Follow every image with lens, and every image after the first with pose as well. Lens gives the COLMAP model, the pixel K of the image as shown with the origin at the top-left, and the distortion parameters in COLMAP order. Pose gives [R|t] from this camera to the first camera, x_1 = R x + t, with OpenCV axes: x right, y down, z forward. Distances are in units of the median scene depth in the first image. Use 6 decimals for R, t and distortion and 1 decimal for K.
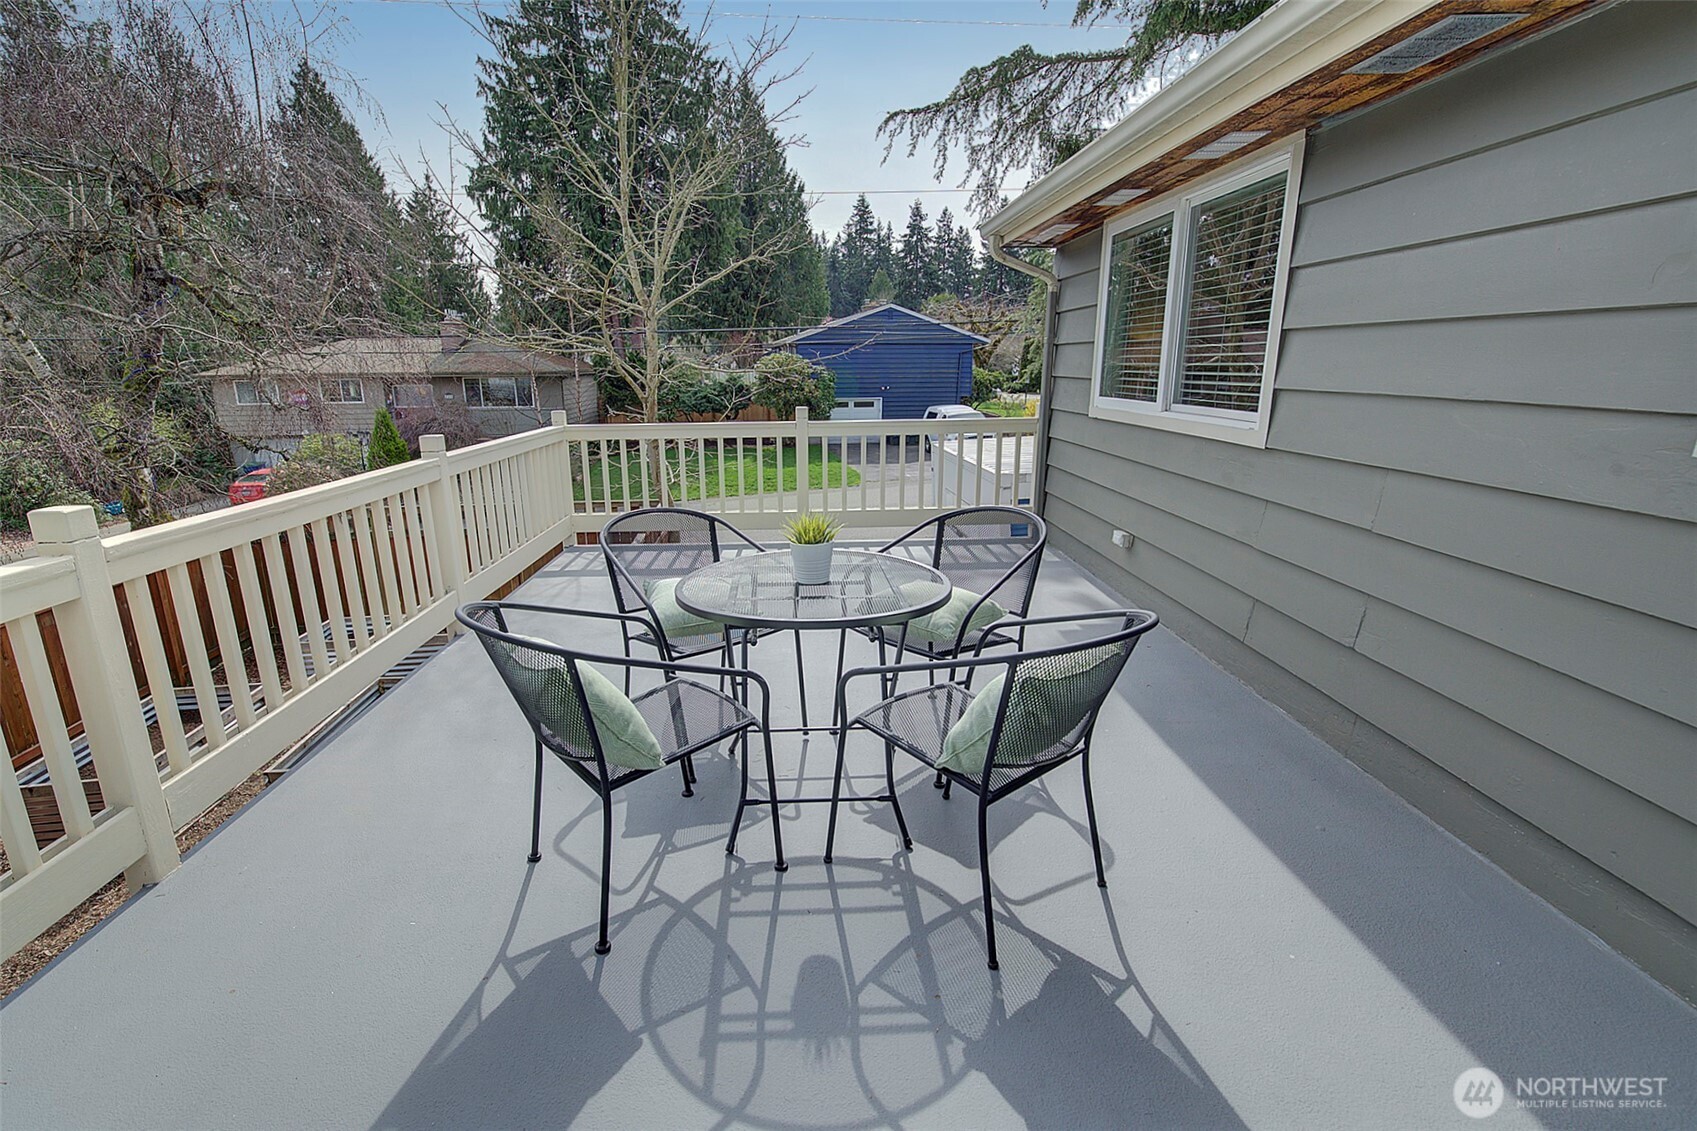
lens RADIAL K [[752.7, 0, 840.8], [0, 752.7, 555.1], [0, 0, 1]] dist [-0.003671, -0.000113]
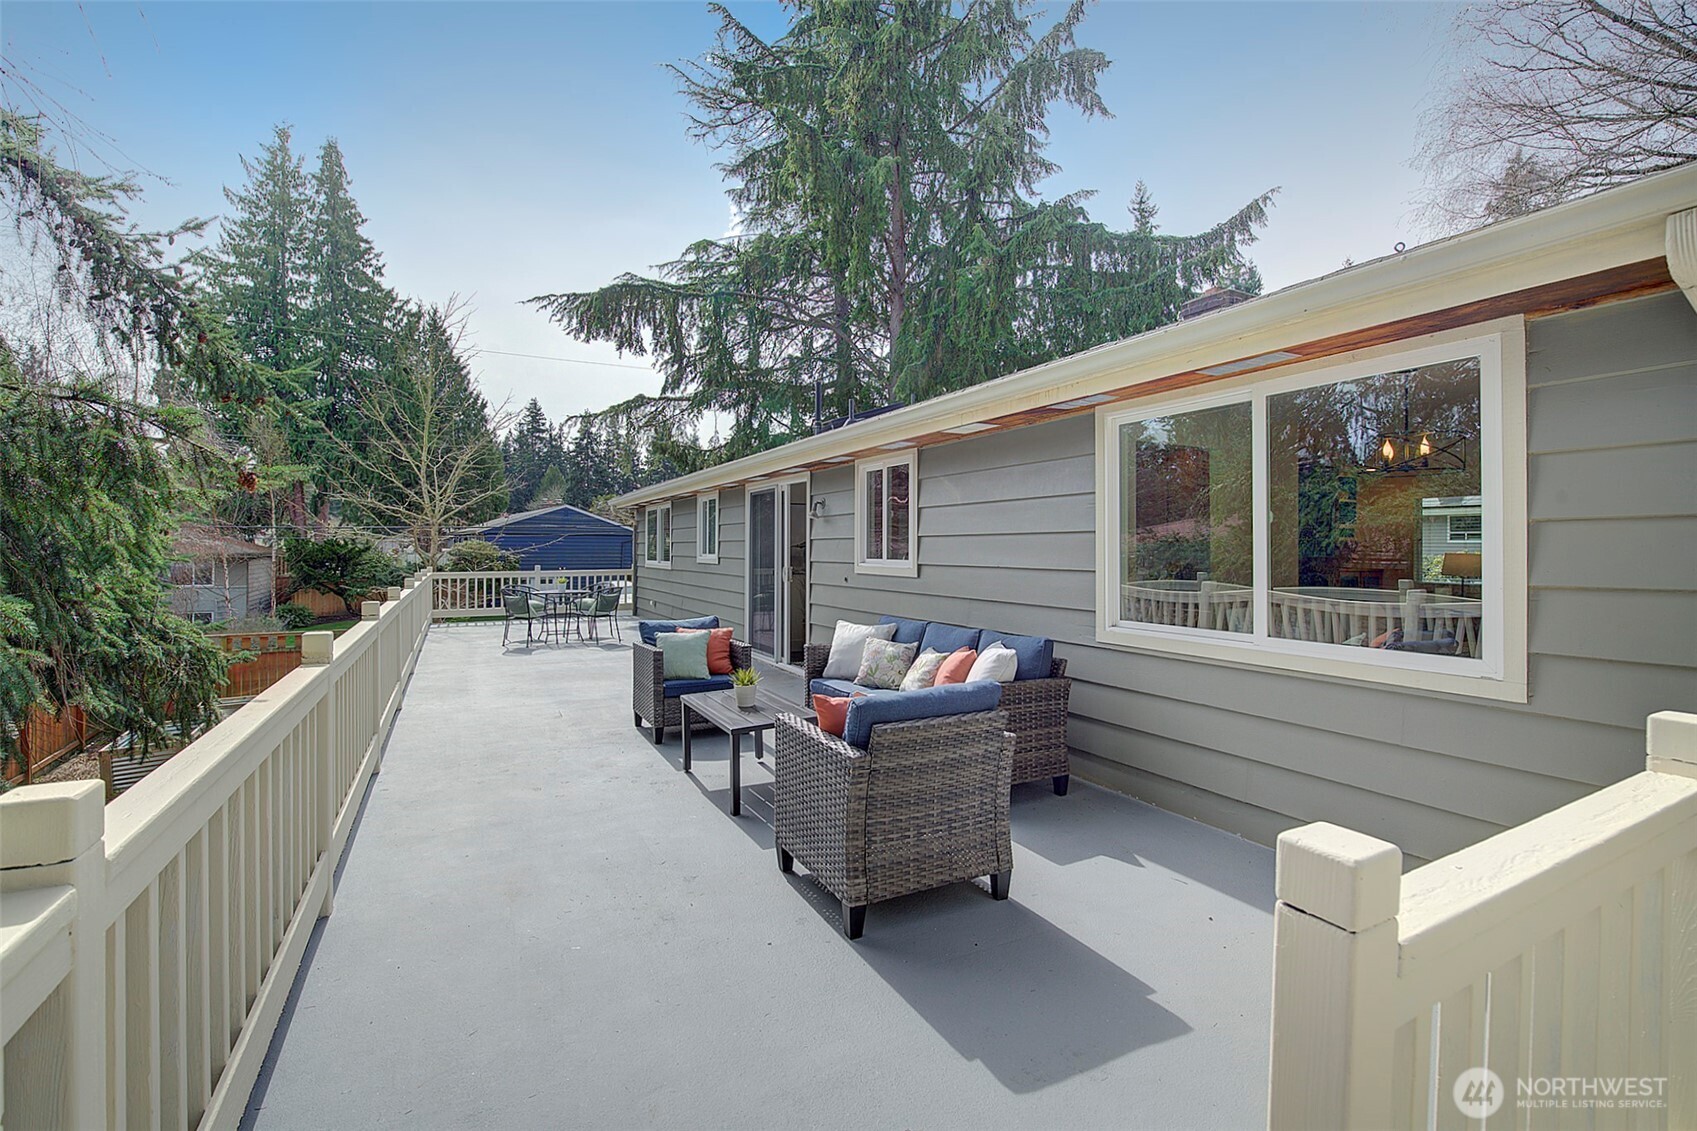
lens RADIAL K [[737.0, 0, 832.1], [0, 737.0, 555.2], [0, 0, 1]] dist [-0.006800, -0.000132]
pose [[0.914850, 0.008157, 0.403711, -0.010969], [0.089074, 0.971090, -0.221472, 0.031138], [-0.393846, 0.238573, 0.887676, -0.122701]]
